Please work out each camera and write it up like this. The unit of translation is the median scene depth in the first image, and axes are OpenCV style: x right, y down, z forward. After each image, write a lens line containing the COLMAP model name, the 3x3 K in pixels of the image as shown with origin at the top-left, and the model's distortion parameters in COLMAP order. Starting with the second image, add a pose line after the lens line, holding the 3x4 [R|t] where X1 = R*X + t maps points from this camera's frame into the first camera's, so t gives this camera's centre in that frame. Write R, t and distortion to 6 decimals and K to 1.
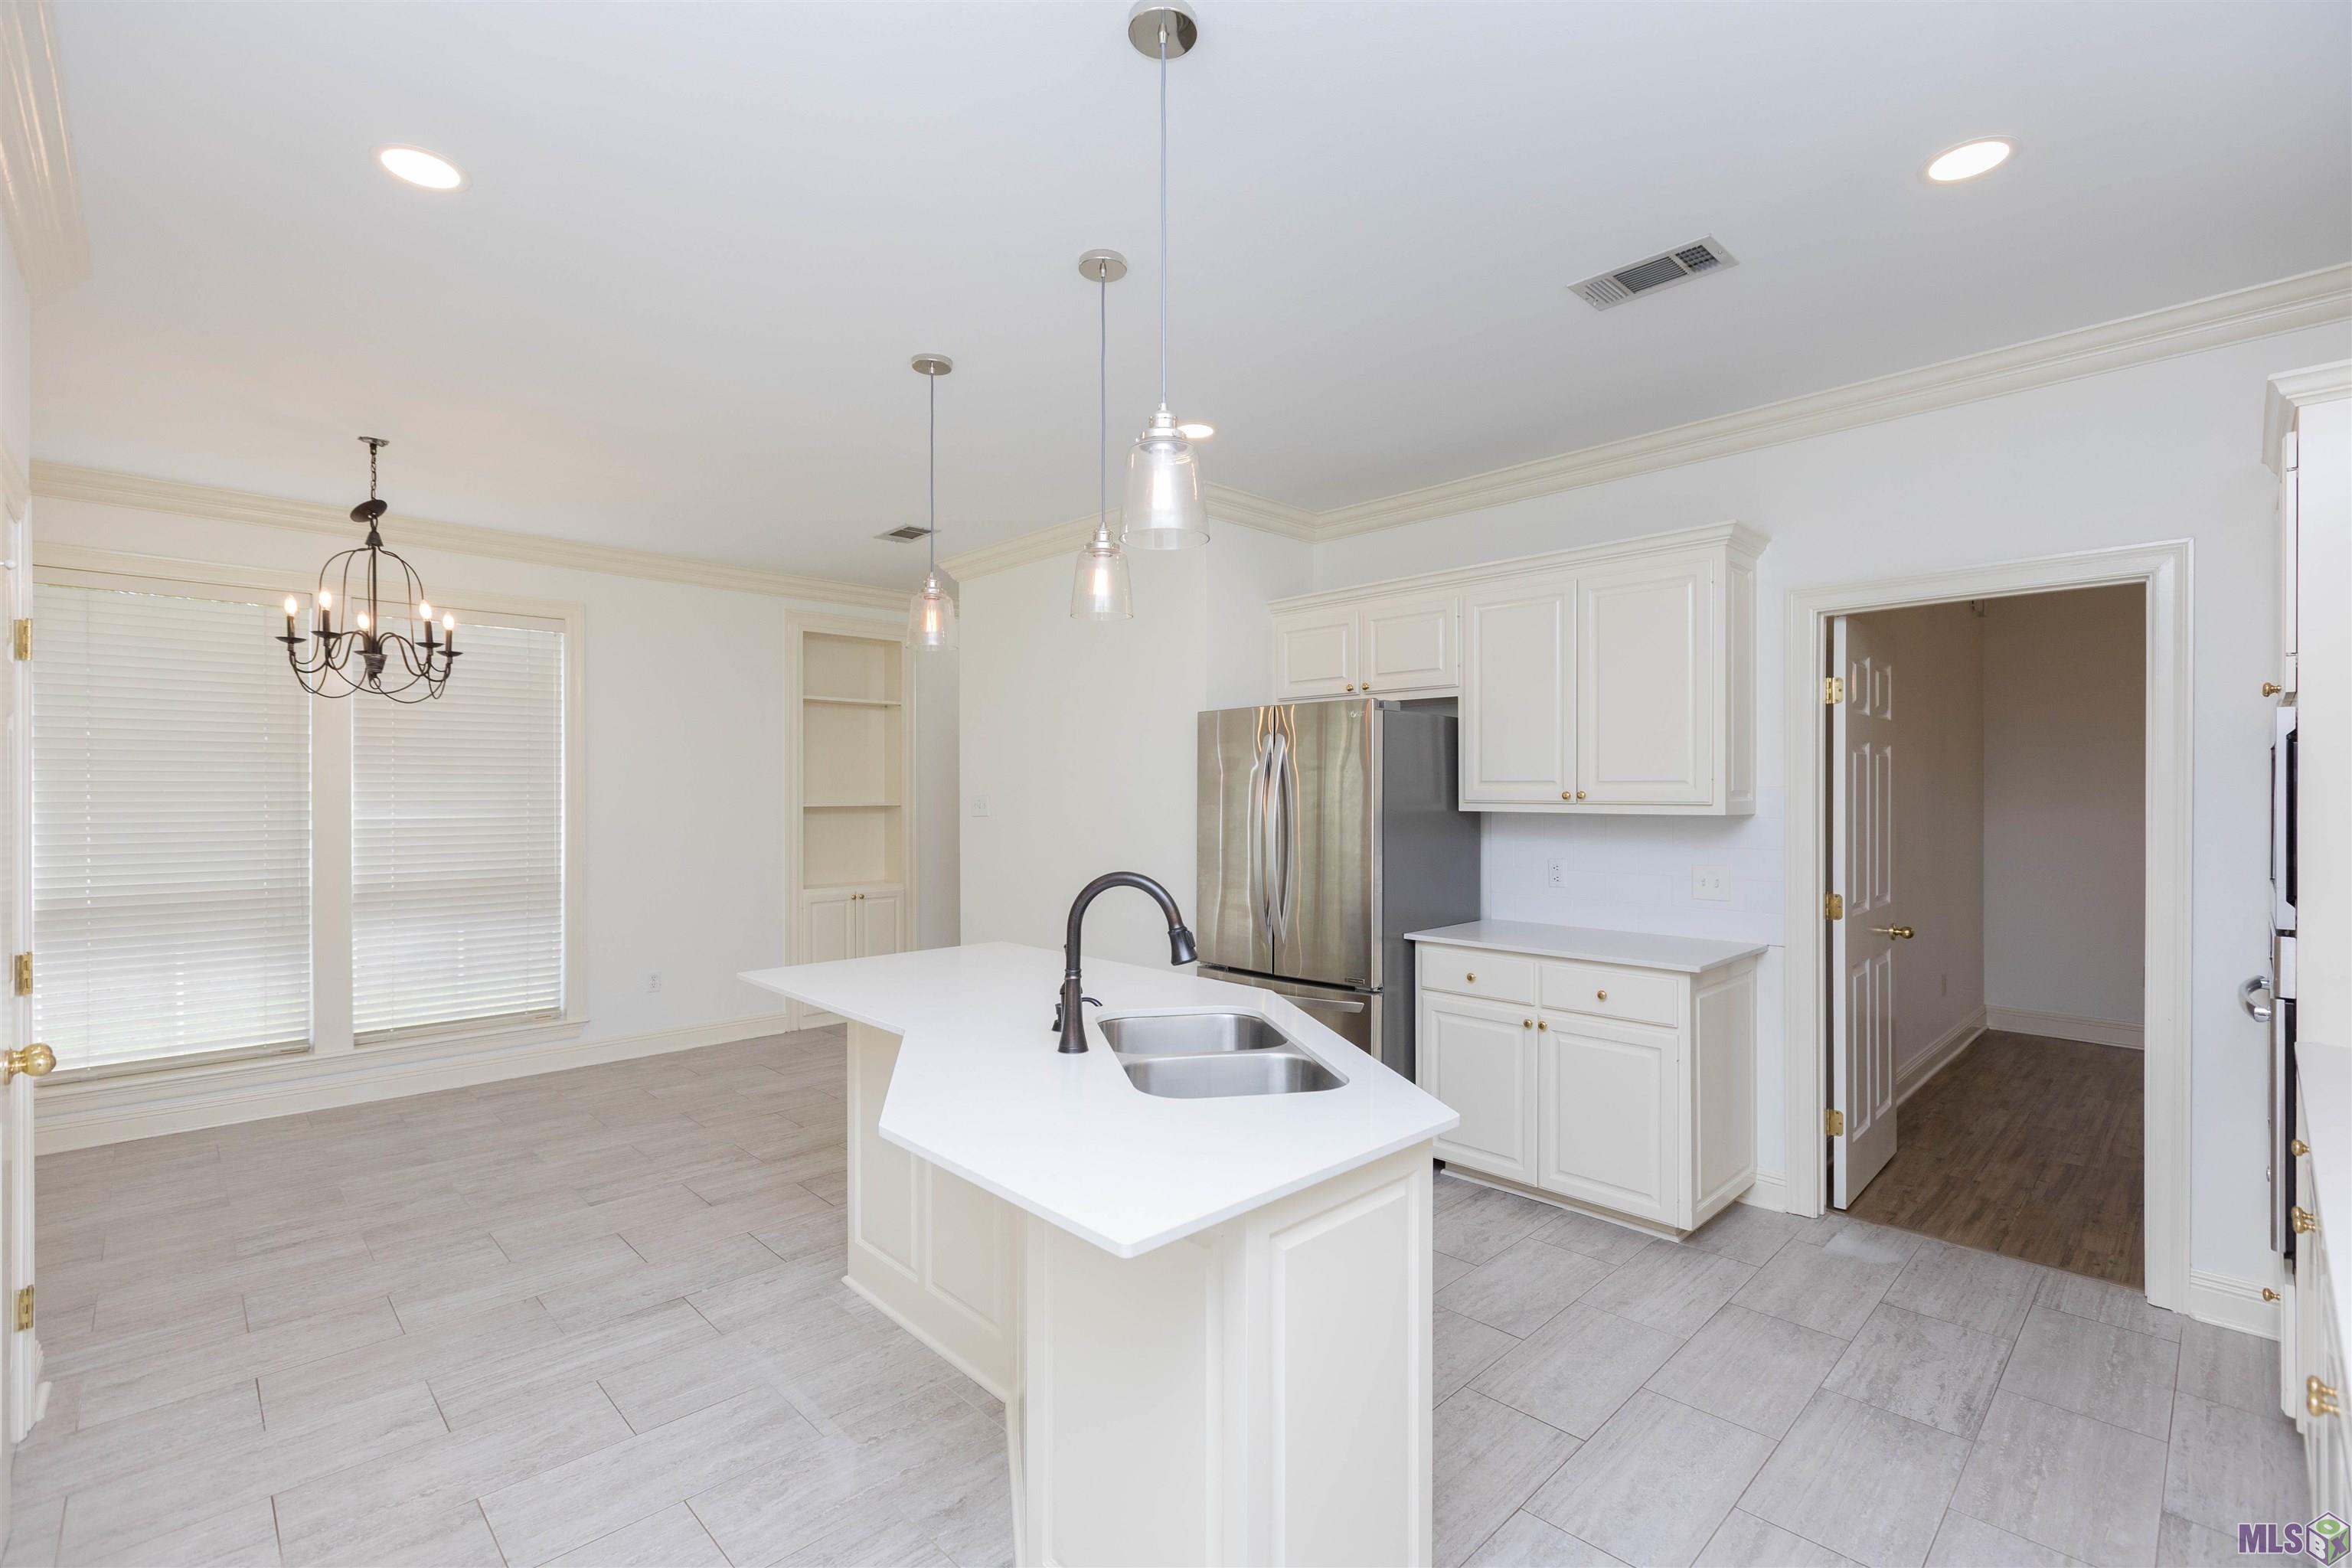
lens RADIAL K [[1056.7, 0, 1185.9], [0, 1056.7, 796.7], [0, 0, 1]] dist [0.003789, -0.000749]
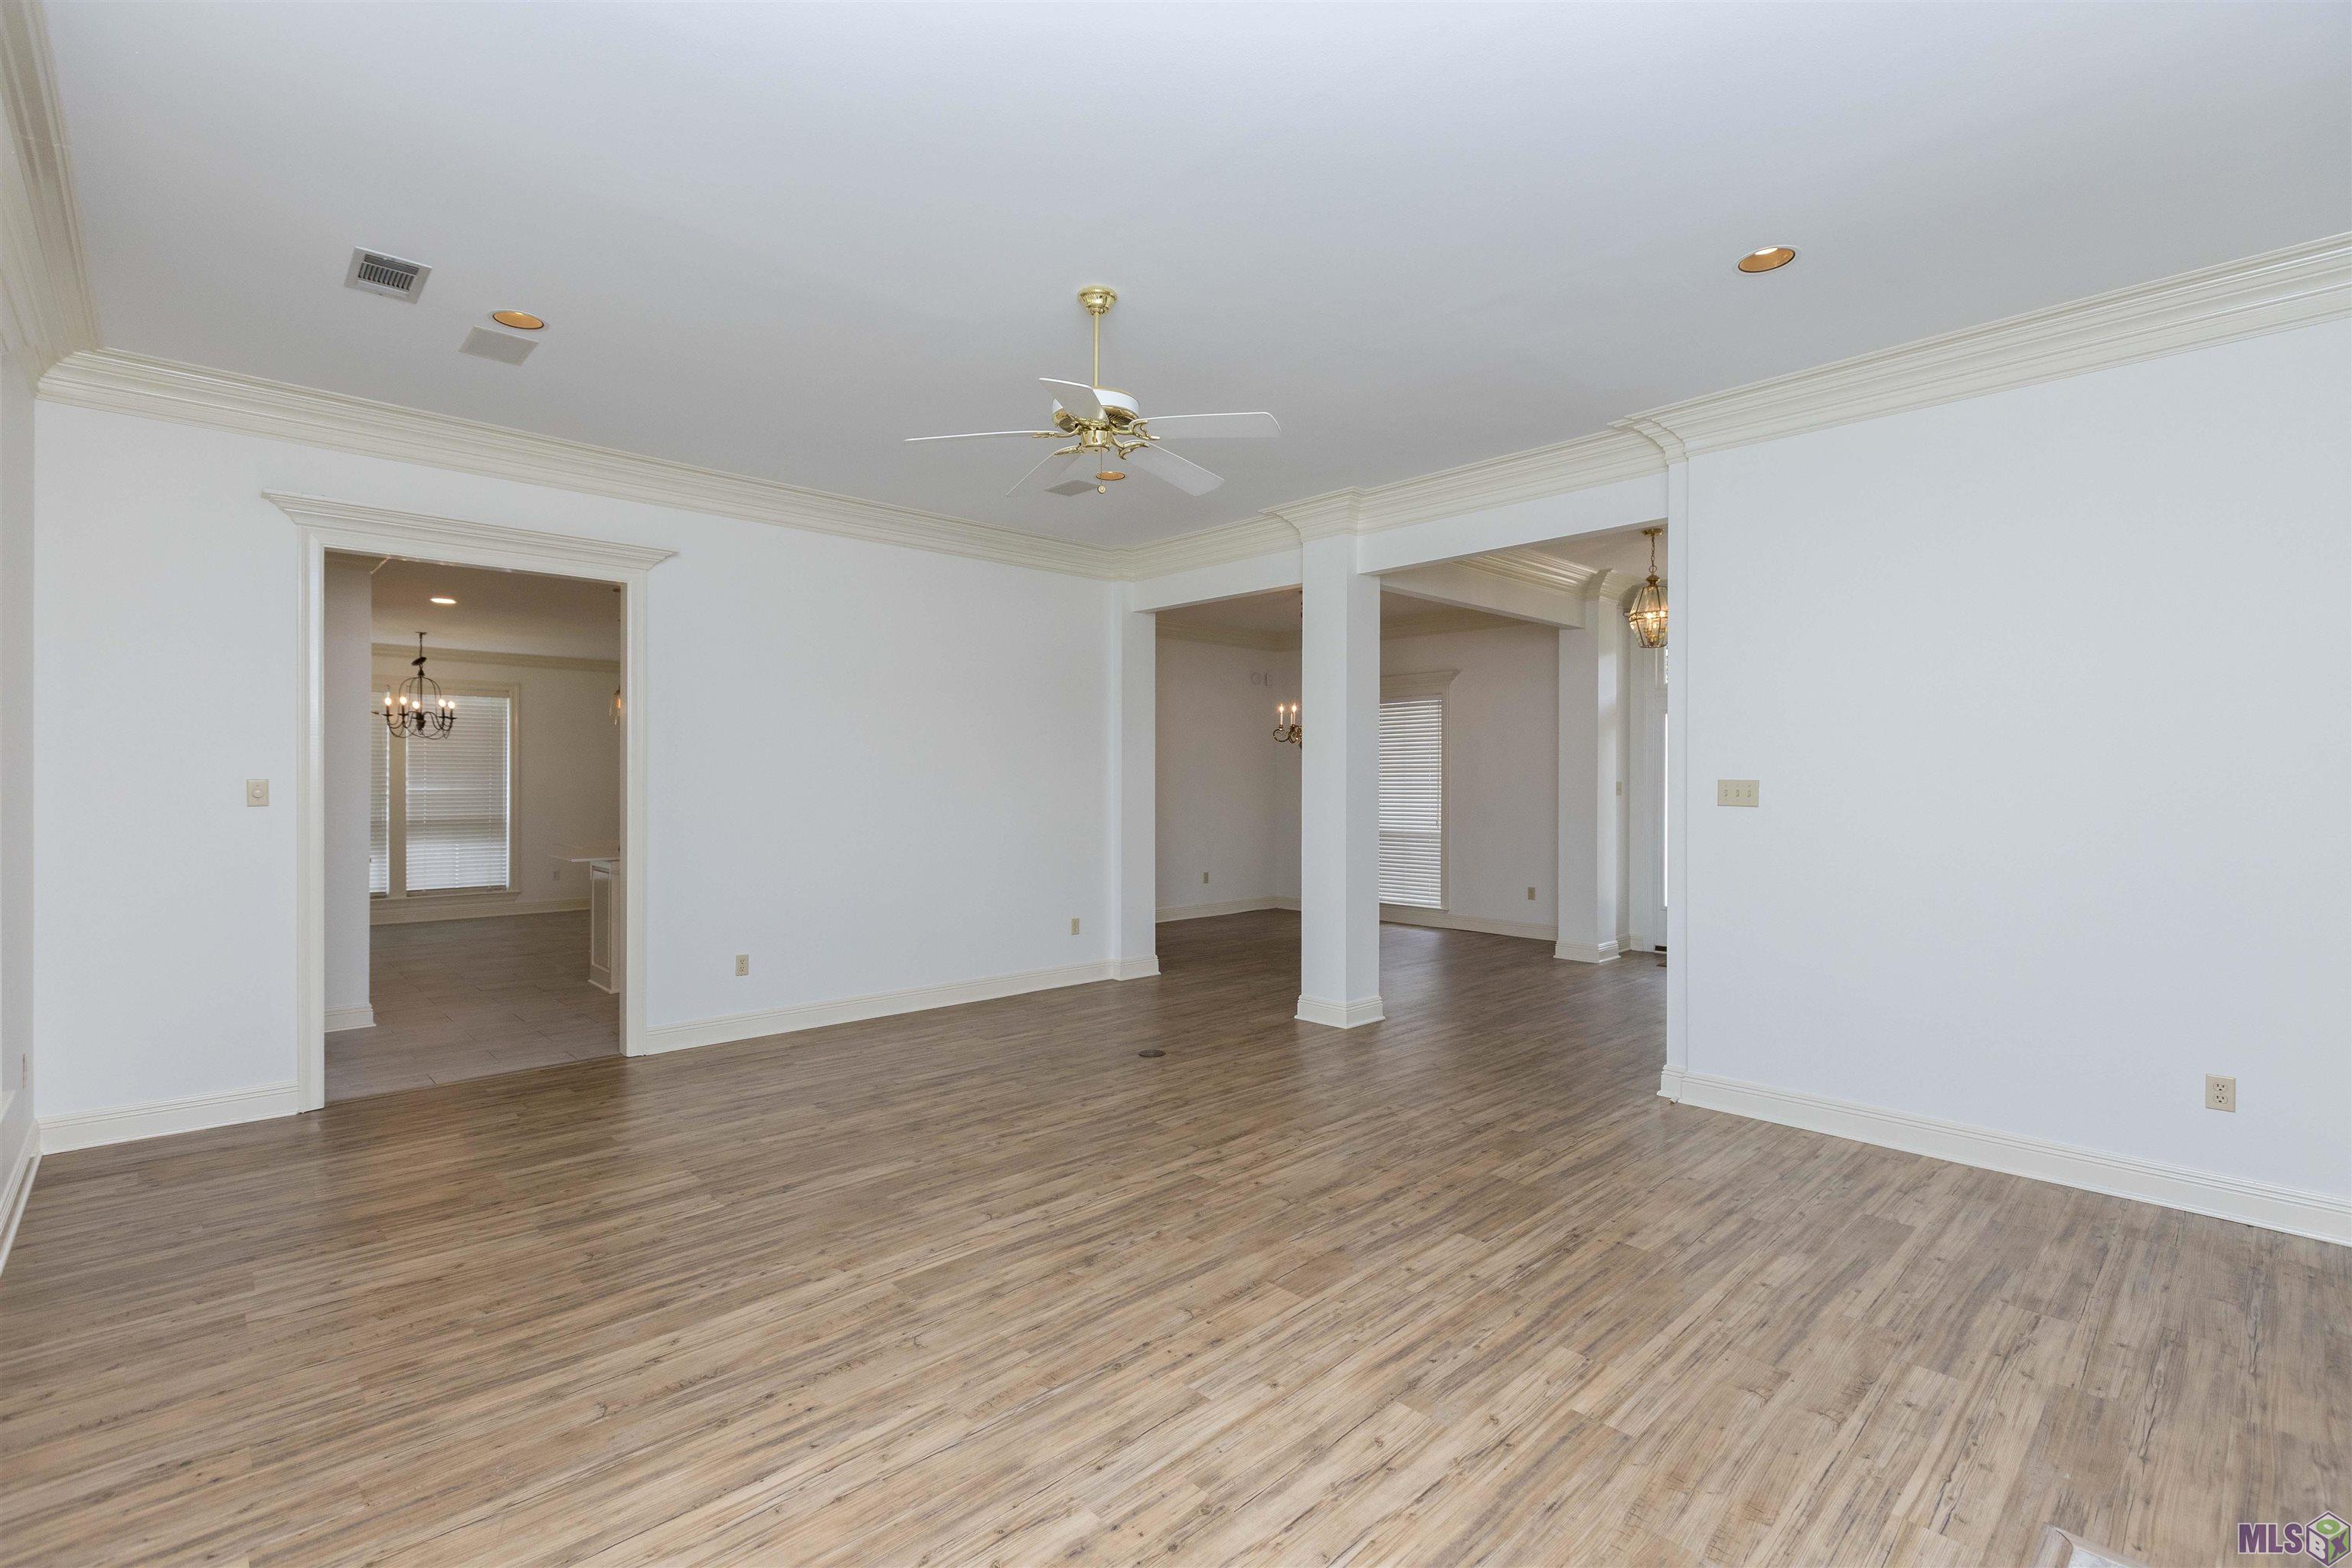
lens RADIAL K [[1056.7, 0, 1163.0], [0, 1056.7, 790.8], [0, 0, 1]] dist [0.003789, -0.000749]
pose [[0.999821, 0.004547, -0.018341, 0.930156], [-0.004466, 0.999980, 0.004466, 0.007435], [0.018361, -0.004384, 0.999822, -1.325890]]
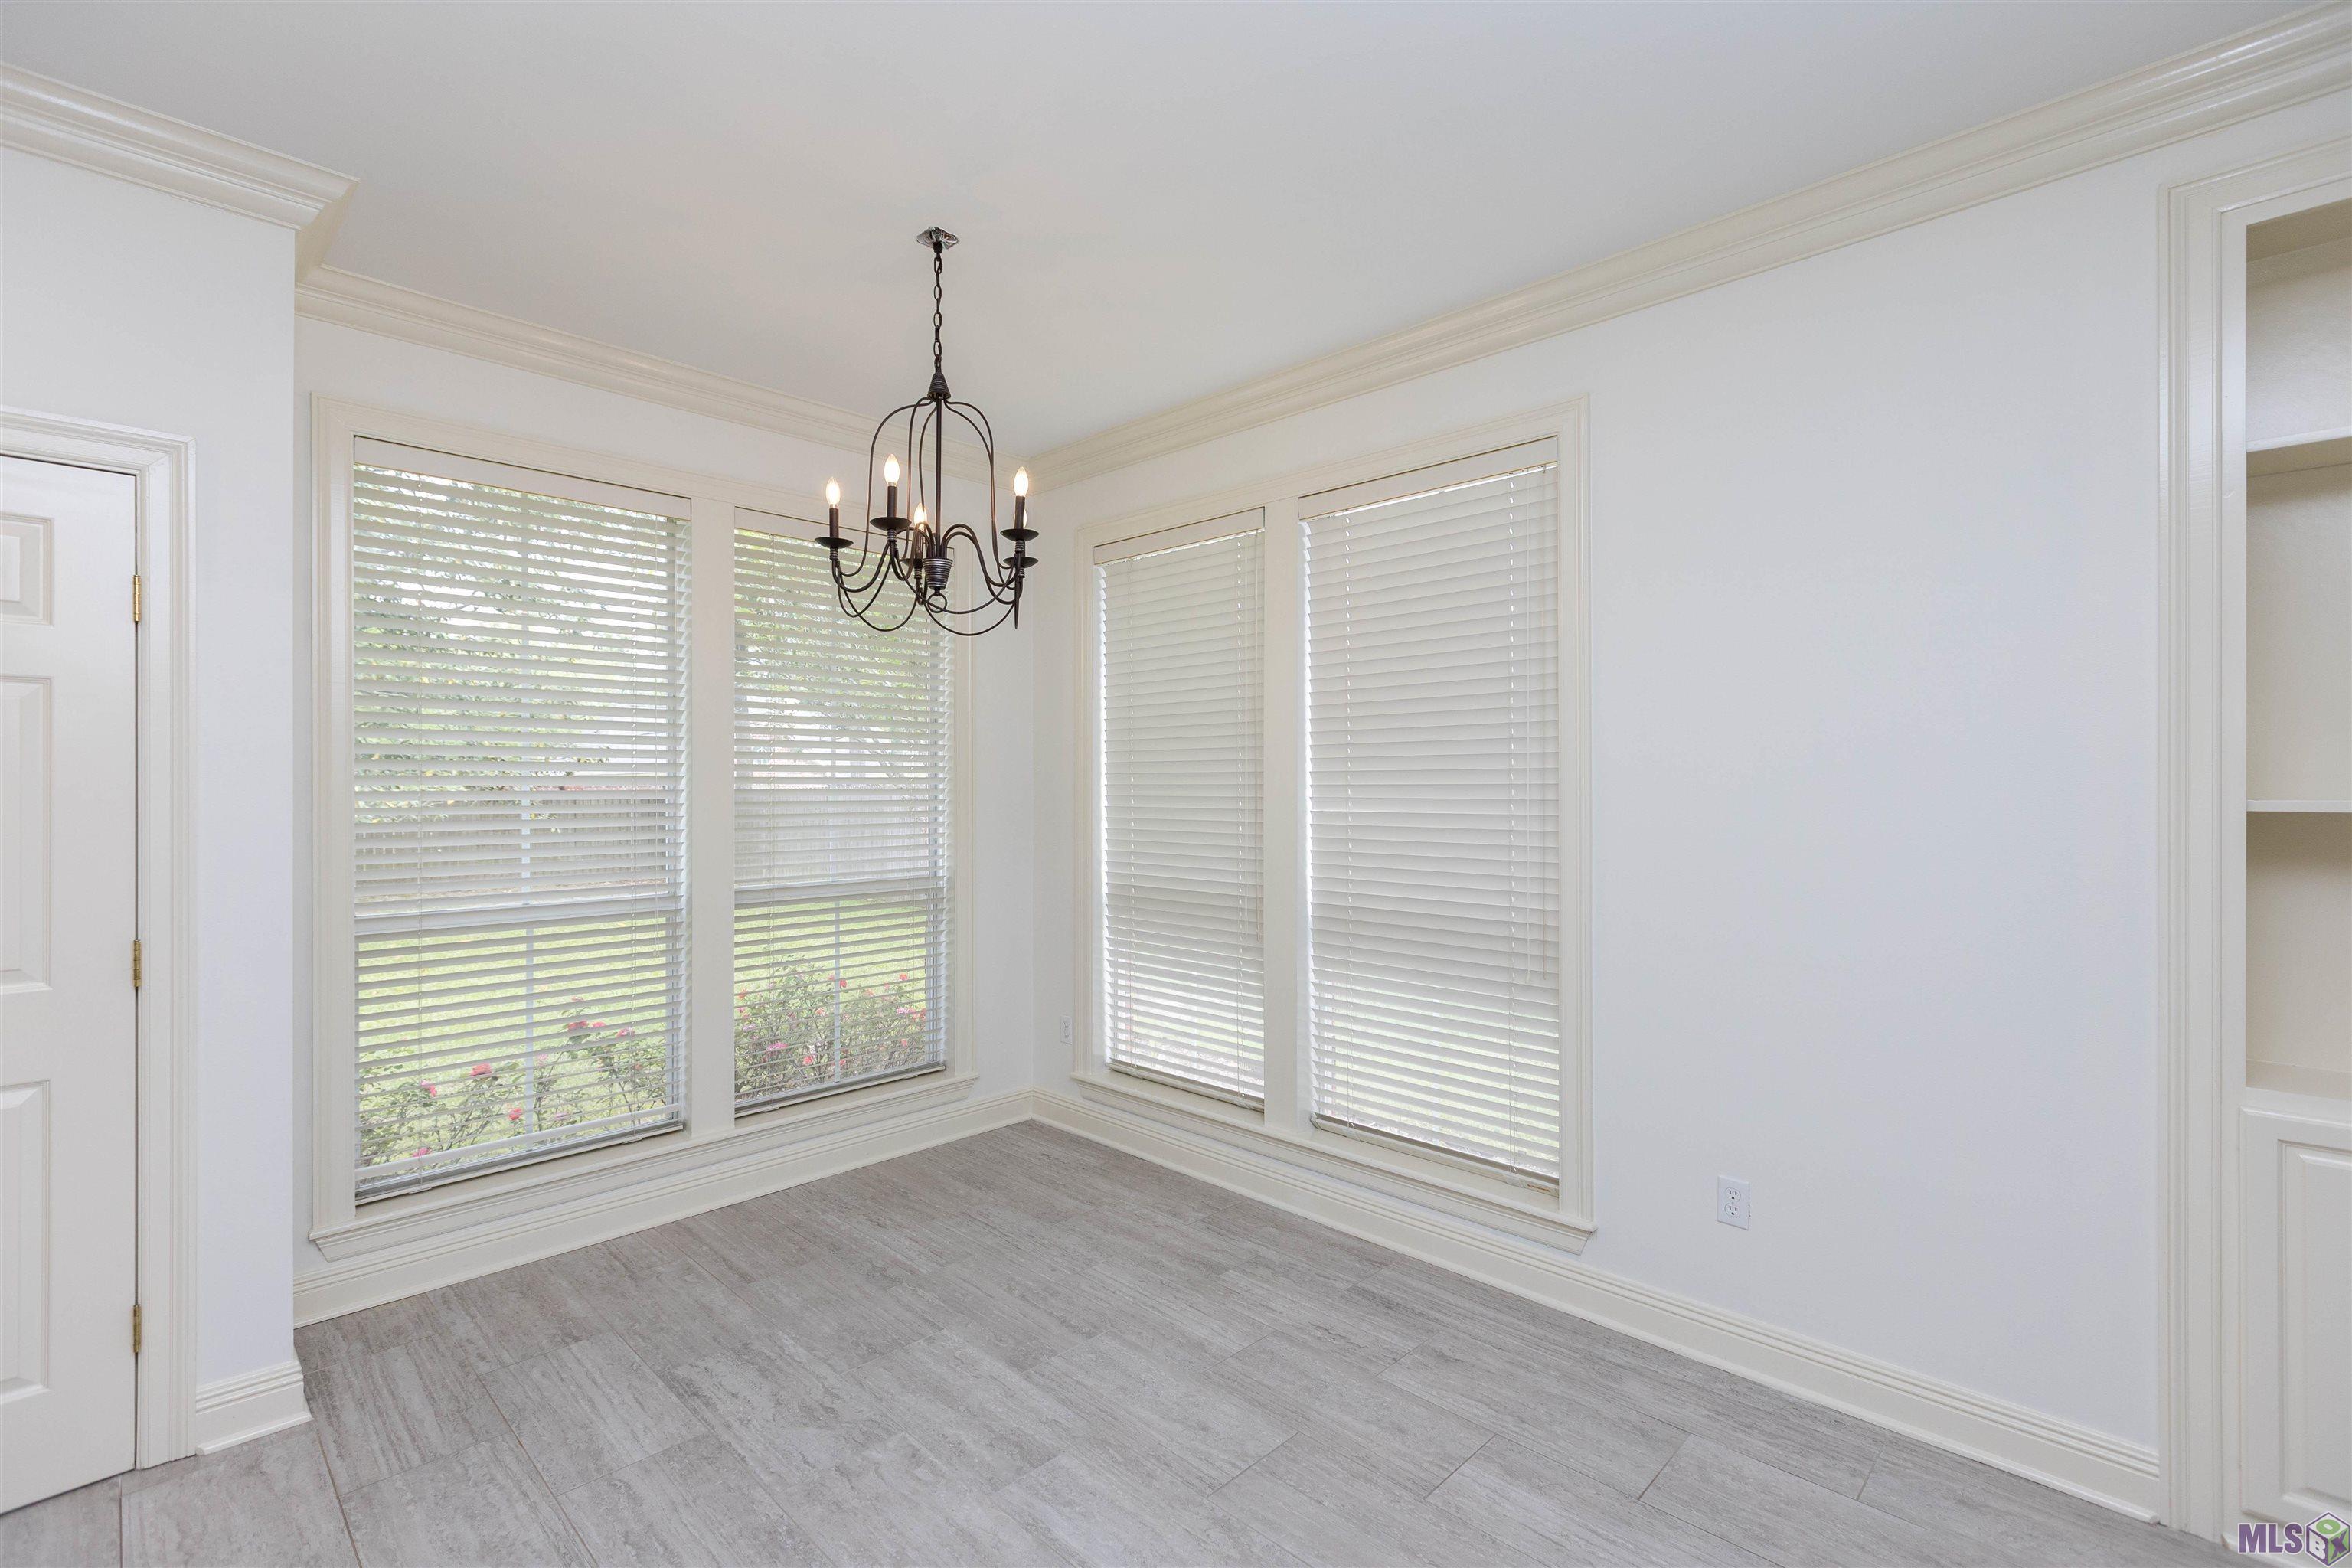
lens RADIAL K [[1056.7, 0, 1163.9], [0, 1056.7, 783.1], [0, 0, 1]] dist [0.003789, -0.000749]
pose [[0.013360, 0.002425, -0.999908, -0.097186], [-0.005393, 0.999983, 0.002353, 0.002659], [0.999896, 0.005361, 0.013373, 1.074625]]
